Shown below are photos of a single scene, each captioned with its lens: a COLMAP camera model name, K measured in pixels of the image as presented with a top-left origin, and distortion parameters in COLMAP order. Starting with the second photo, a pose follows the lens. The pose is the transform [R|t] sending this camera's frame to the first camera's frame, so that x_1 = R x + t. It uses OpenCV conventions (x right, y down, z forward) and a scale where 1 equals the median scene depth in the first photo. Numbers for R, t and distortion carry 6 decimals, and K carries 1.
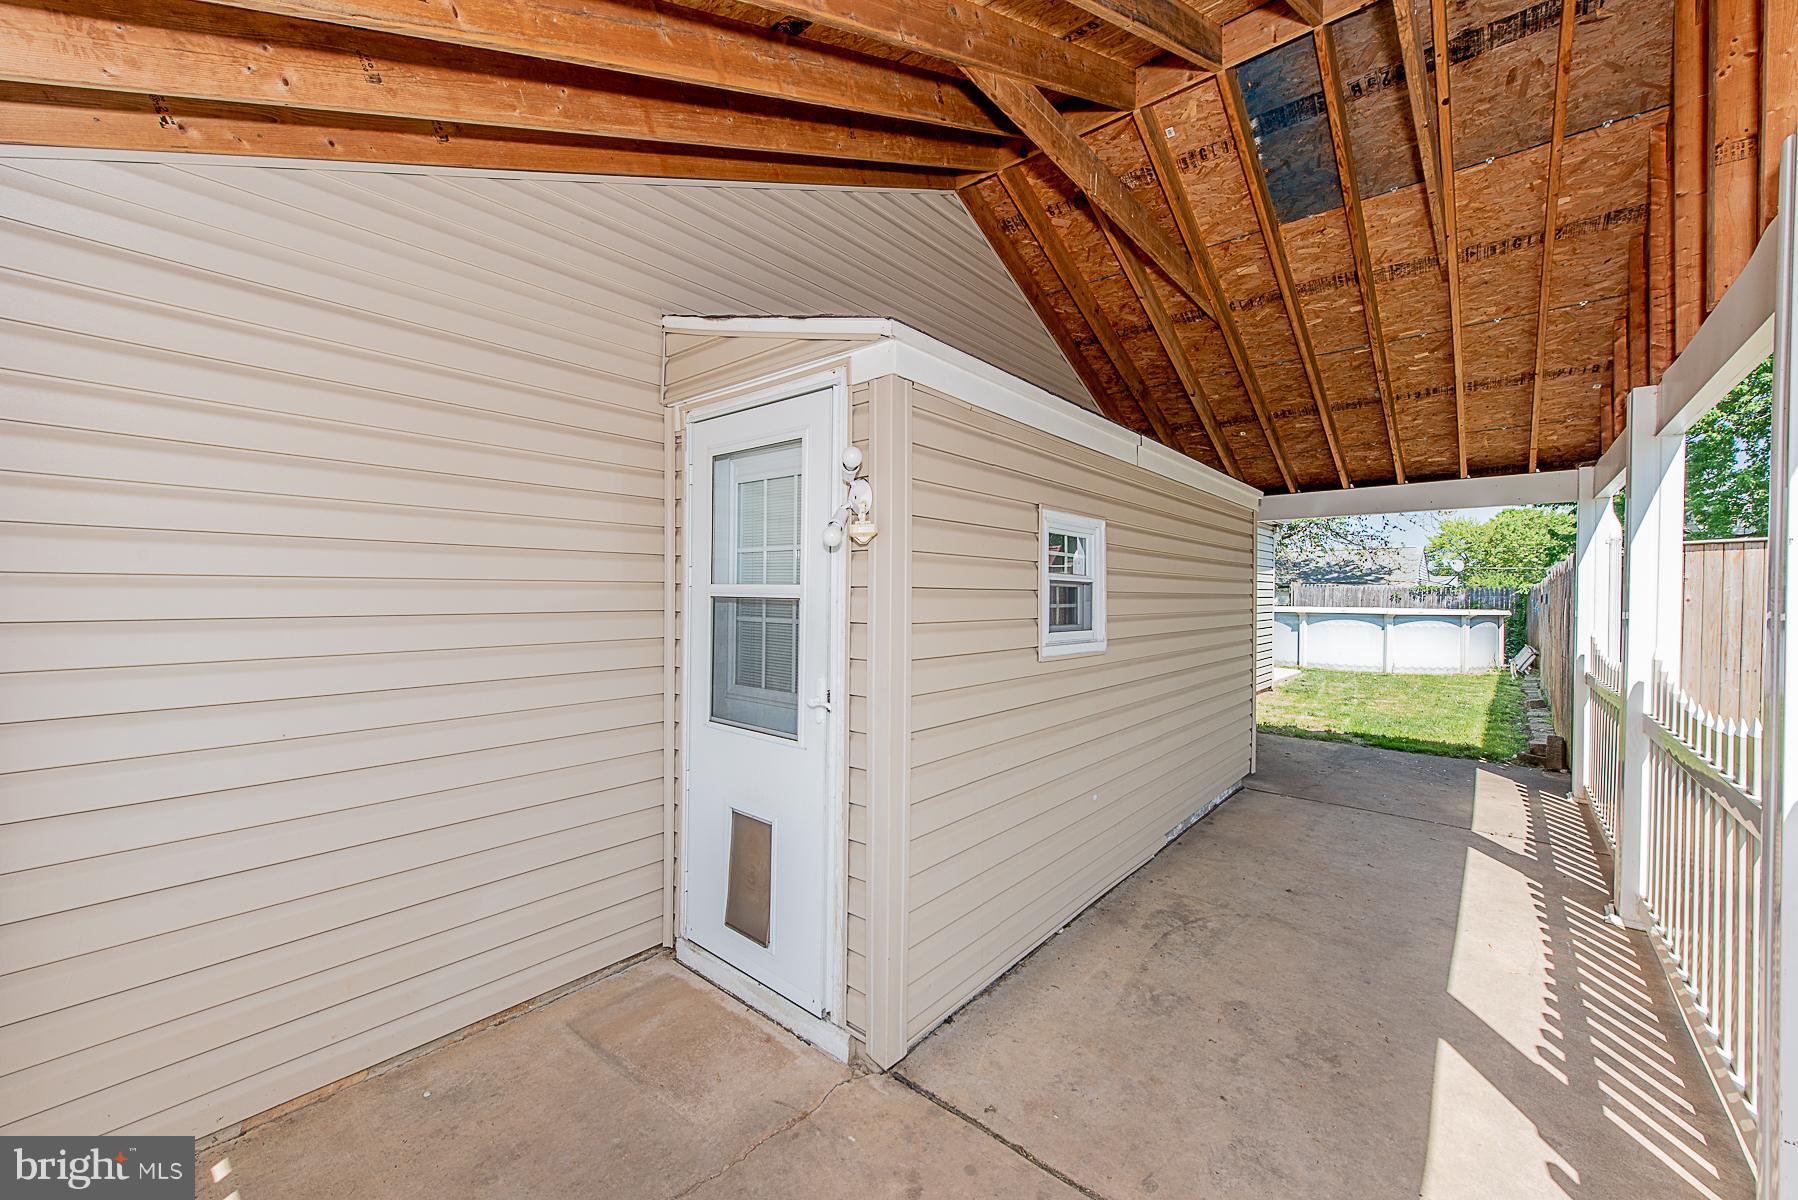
lens RADIAL K [[701.1, 0, 903.9], [0, 701.1, 603.4], [0, 0, 1]] dist [0.019611, -0.006700]
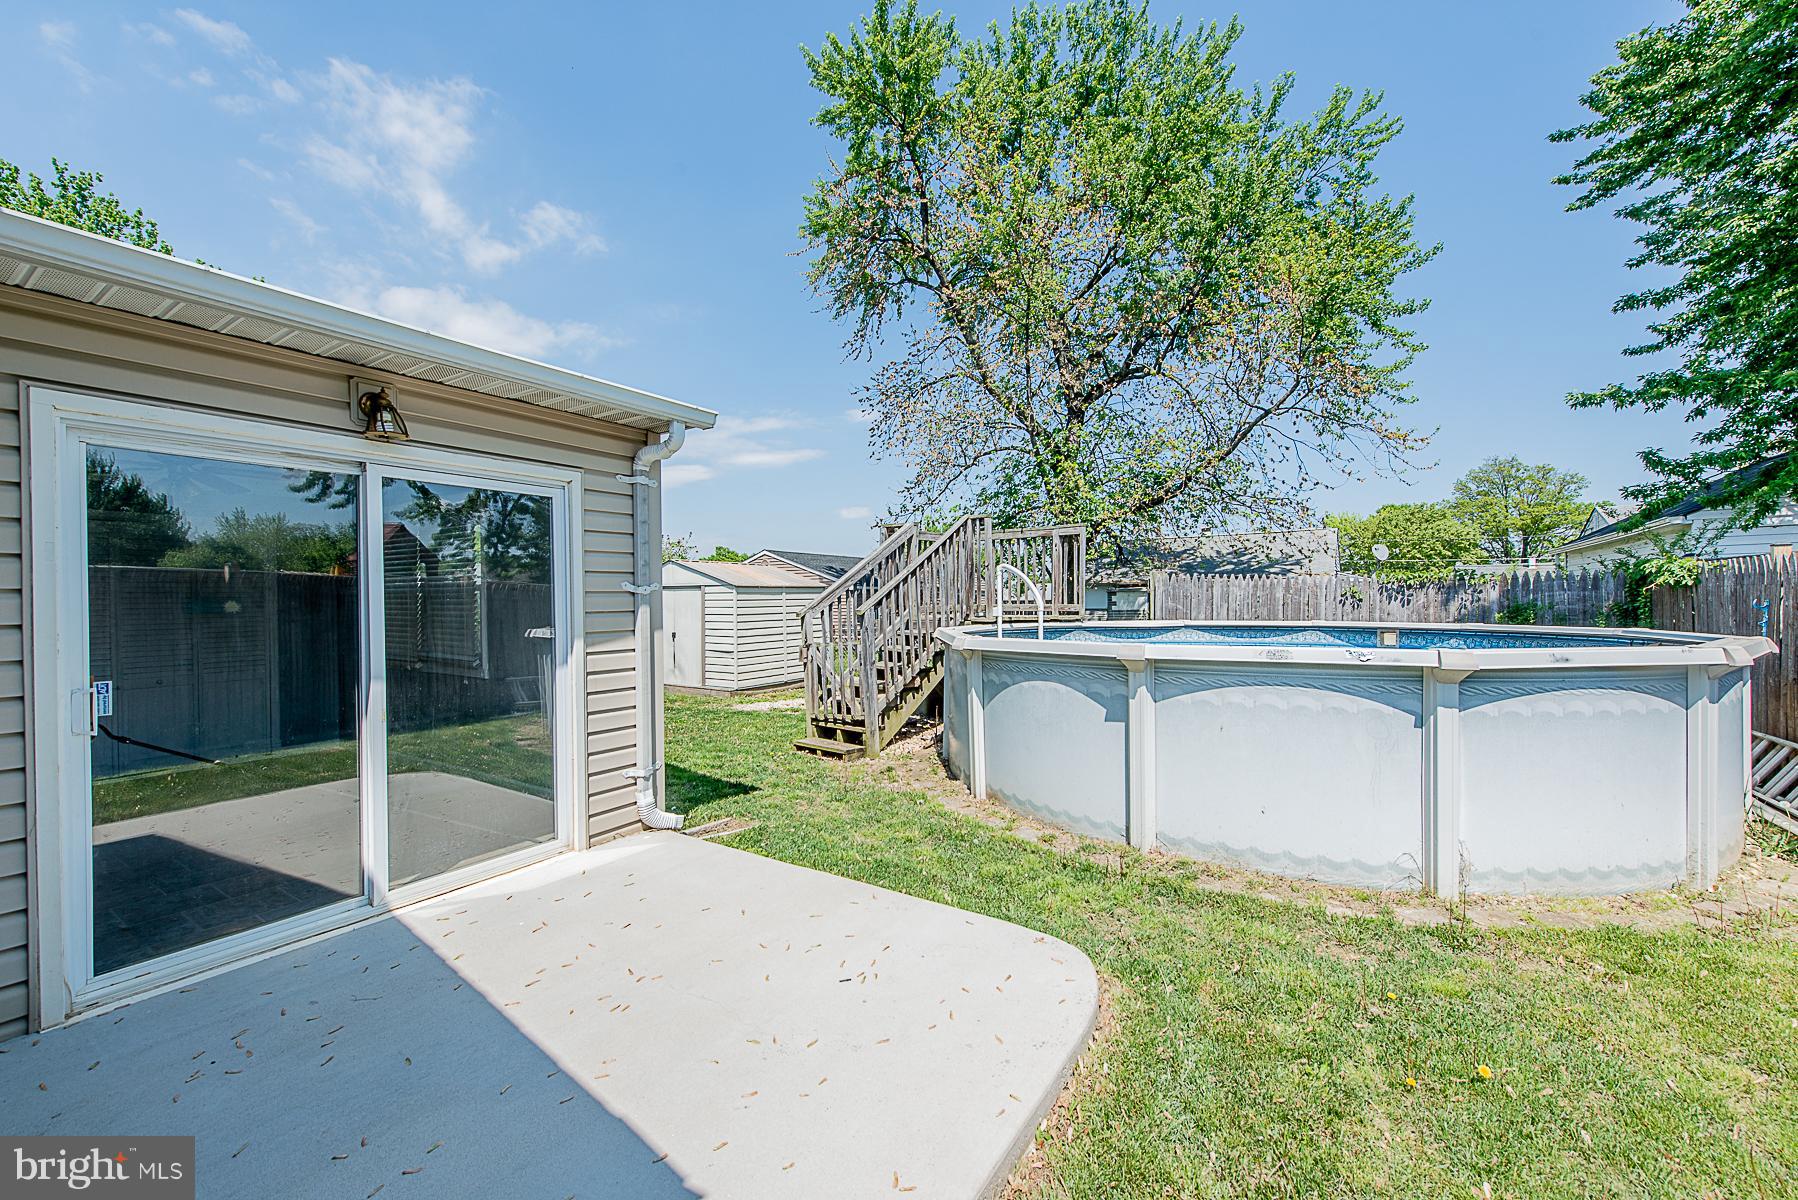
lens RADIAL K [[701.1, 0, 903.9], [0, 701.1, 603.4], [0, 0, 1]] dist [0.019611, -0.006700]
pose [[0.992691, -0.019345, 0.119122, 0.432593], [0.020375, 0.999765, -0.007429, -0.009303], [-0.118950, 0.009802, 0.992852, 0.719107]]
